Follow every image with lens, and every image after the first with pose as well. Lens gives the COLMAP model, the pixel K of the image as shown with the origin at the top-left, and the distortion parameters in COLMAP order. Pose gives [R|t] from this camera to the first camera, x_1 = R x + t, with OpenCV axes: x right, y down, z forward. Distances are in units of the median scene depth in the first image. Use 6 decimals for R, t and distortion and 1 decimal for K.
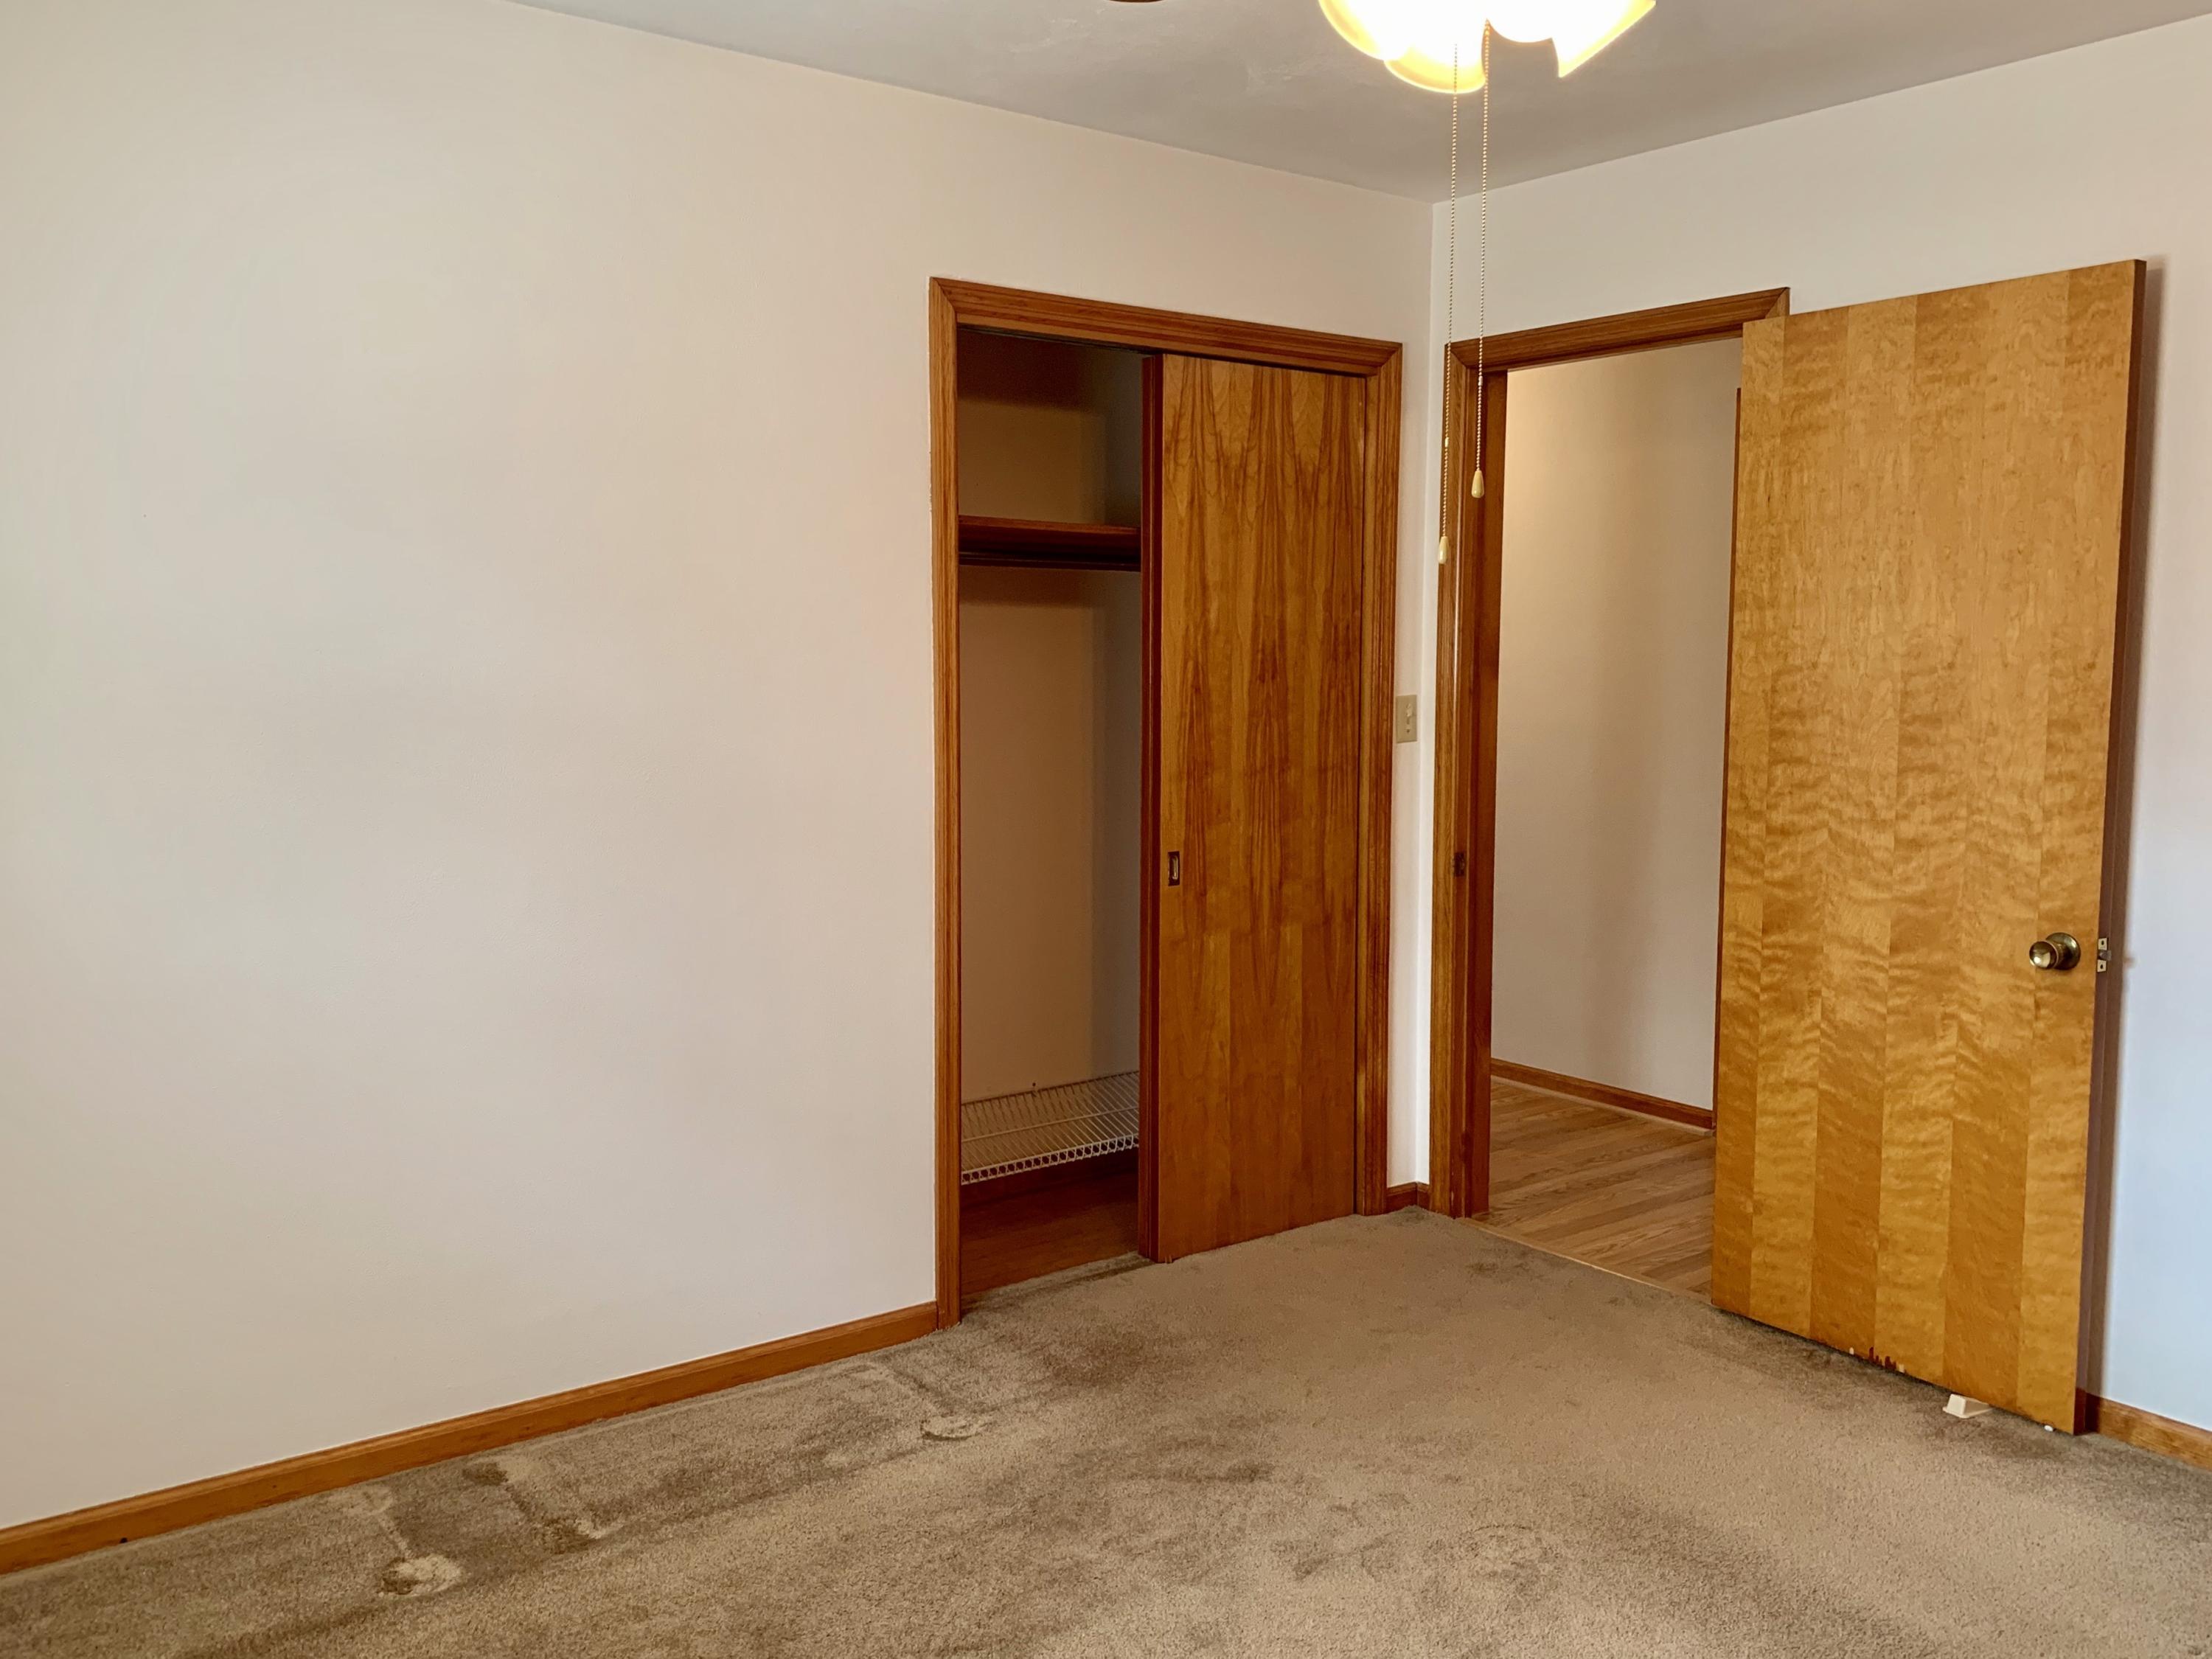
lens RADIAL K [[1831.6, 0, 1106.0], [0, 1831.6, 829.5], [0, 0, 1]] dist [0.001389, 0.001300]
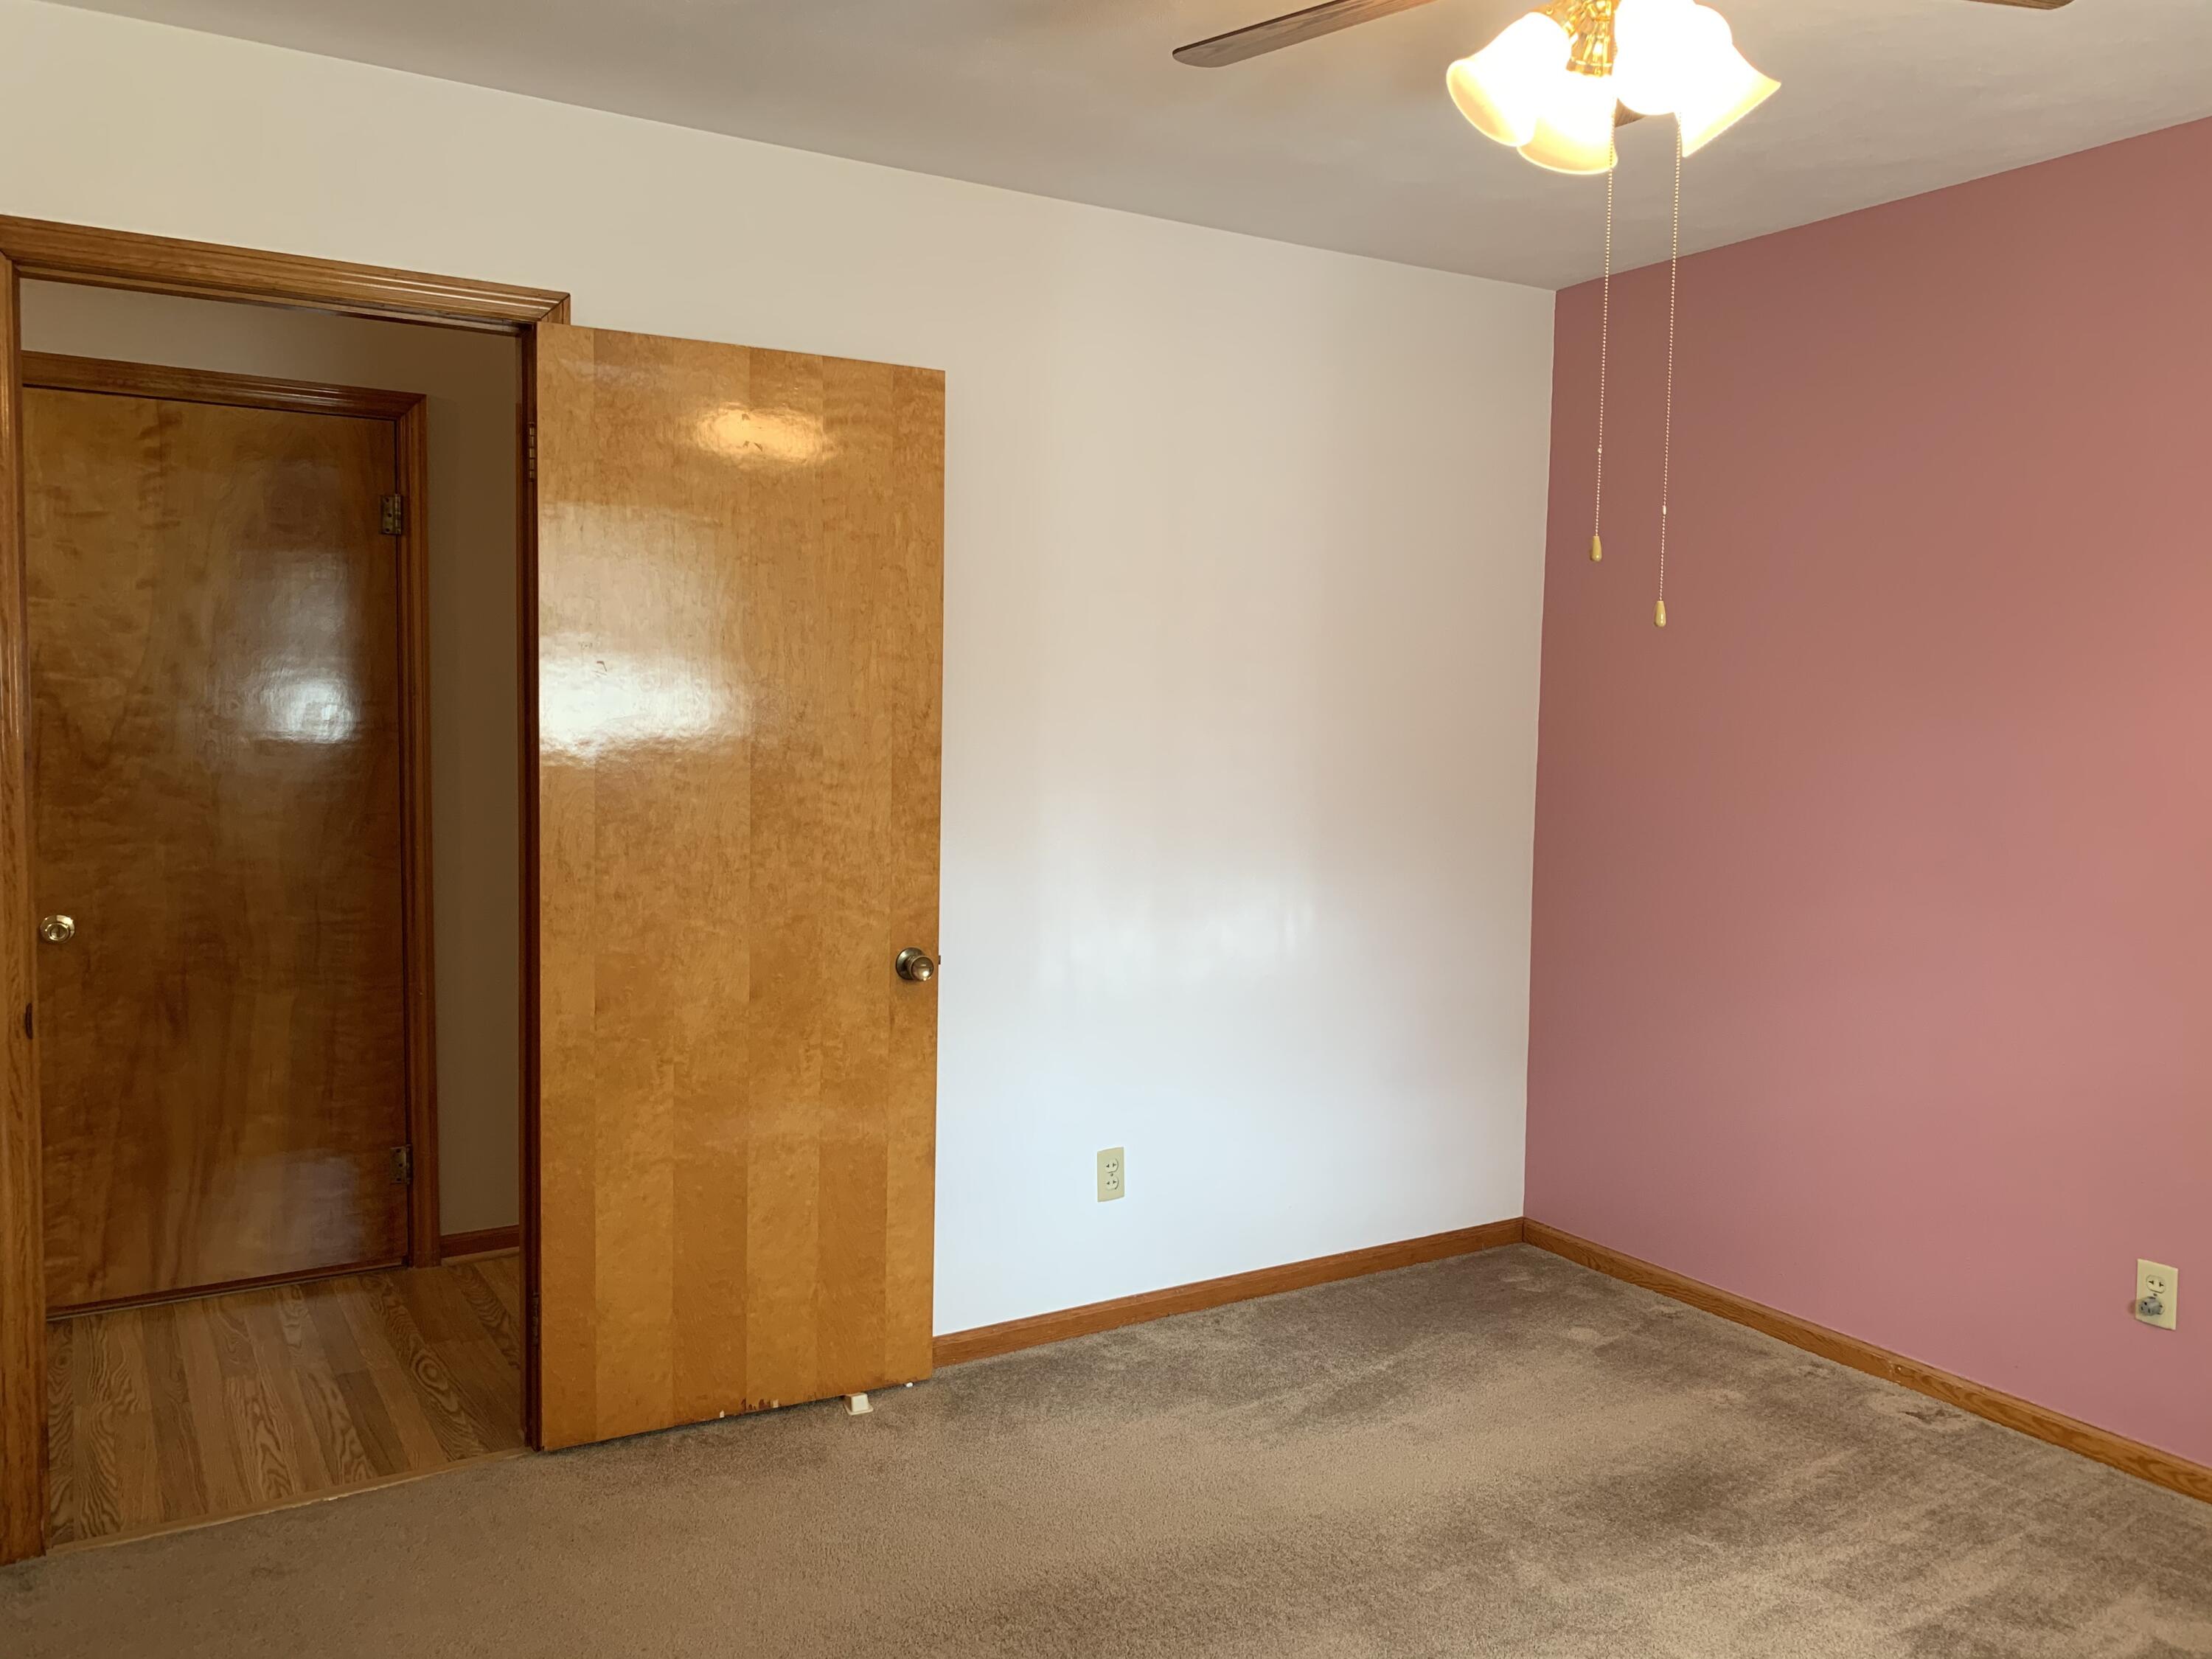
lens RADIAL K [[1695.4, 0, 1106.0], [0, 1695.4, 829.5], [0, 0, 1]] dist [0.000474, -0.003511]
pose [[0.092957, -0.071227, 0.993119, -0.463891], [0.084036, 0.994440, 0.063456, -0.068076], [-0.992117, 0.077559, 0.098425, 0.703815]]
